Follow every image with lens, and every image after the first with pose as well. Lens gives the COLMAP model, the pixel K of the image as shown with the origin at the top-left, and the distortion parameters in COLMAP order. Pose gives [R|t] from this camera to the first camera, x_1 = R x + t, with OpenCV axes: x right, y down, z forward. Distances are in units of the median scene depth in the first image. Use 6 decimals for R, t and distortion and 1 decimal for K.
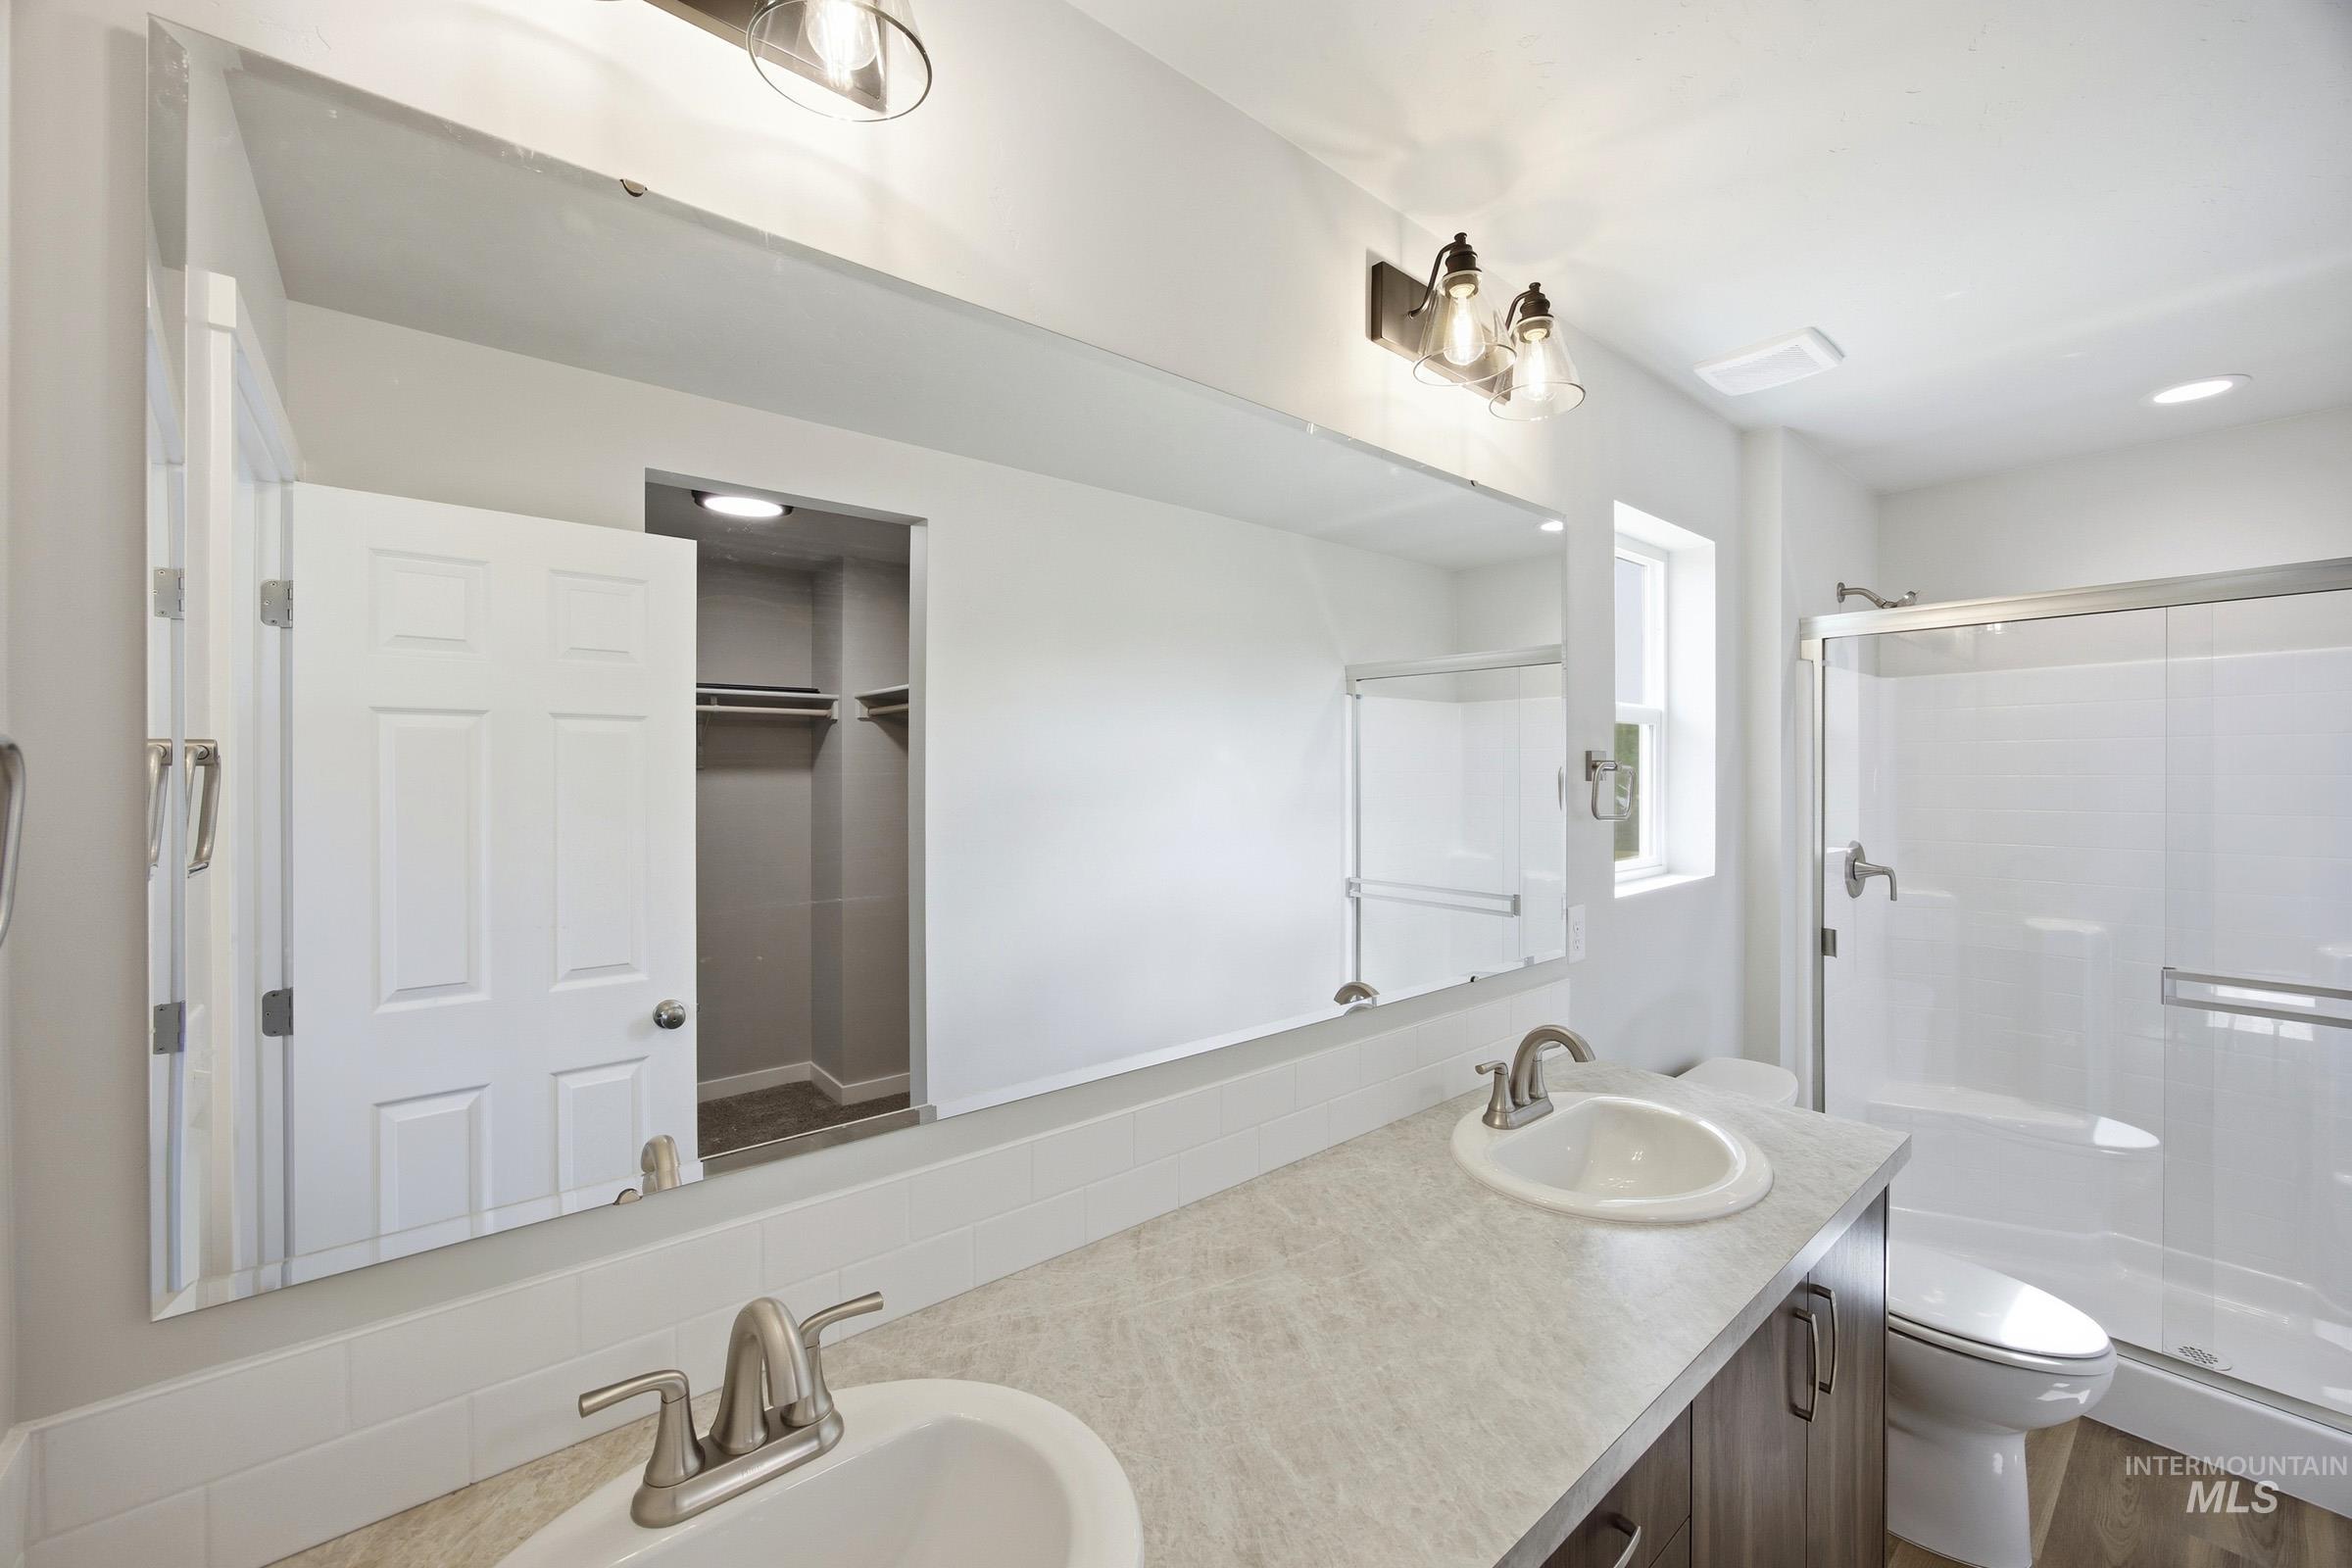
lens RADIAL K [[909.5, 0, 1176.0], [0, 909.5, 784.0], [0, 0, 1]] dist [0.010535, 0.000012]
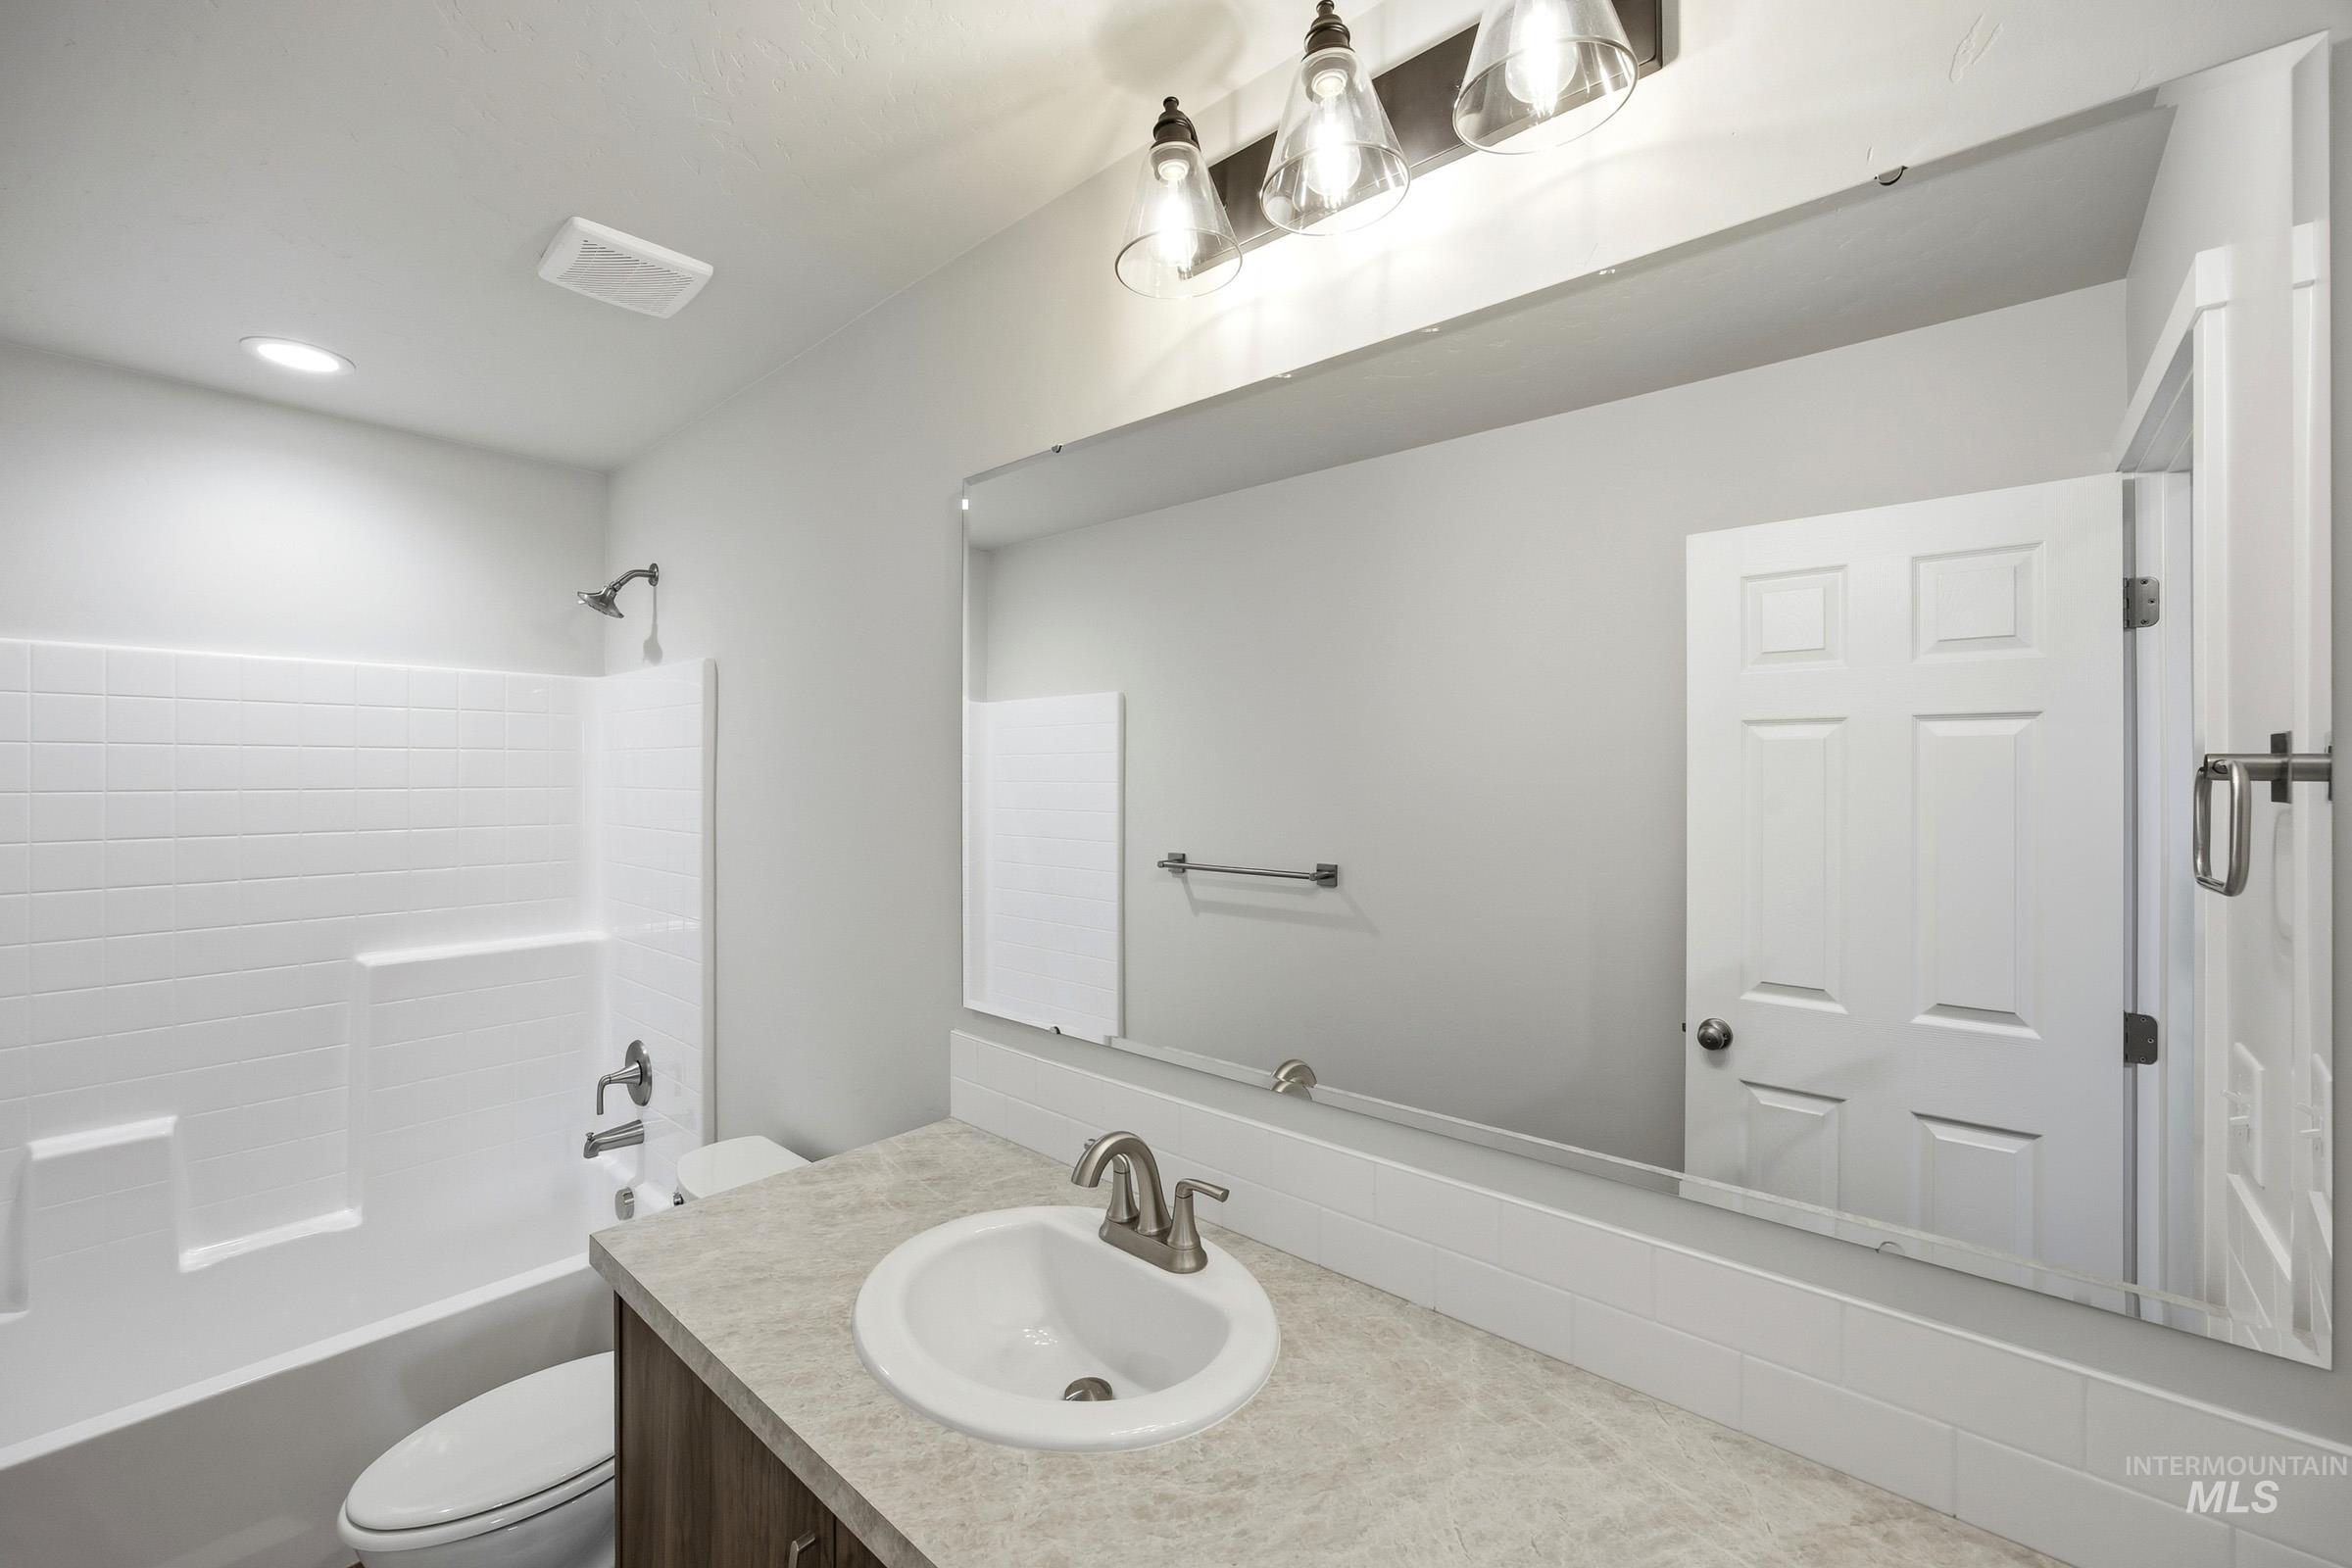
lens RADIAL K [[930.9, 0, 1186.9], [0, 930.9, 785.9], [0, 0, 1]] dist [-0.046844, 0.019937]
pose [[0.169277, 0.004534, -0.985558, 1.056031], [-0.019662, 0.999806, 0.001223, -0.014451], [0.985372, 0.019171, 0.169334, 0.856367]]
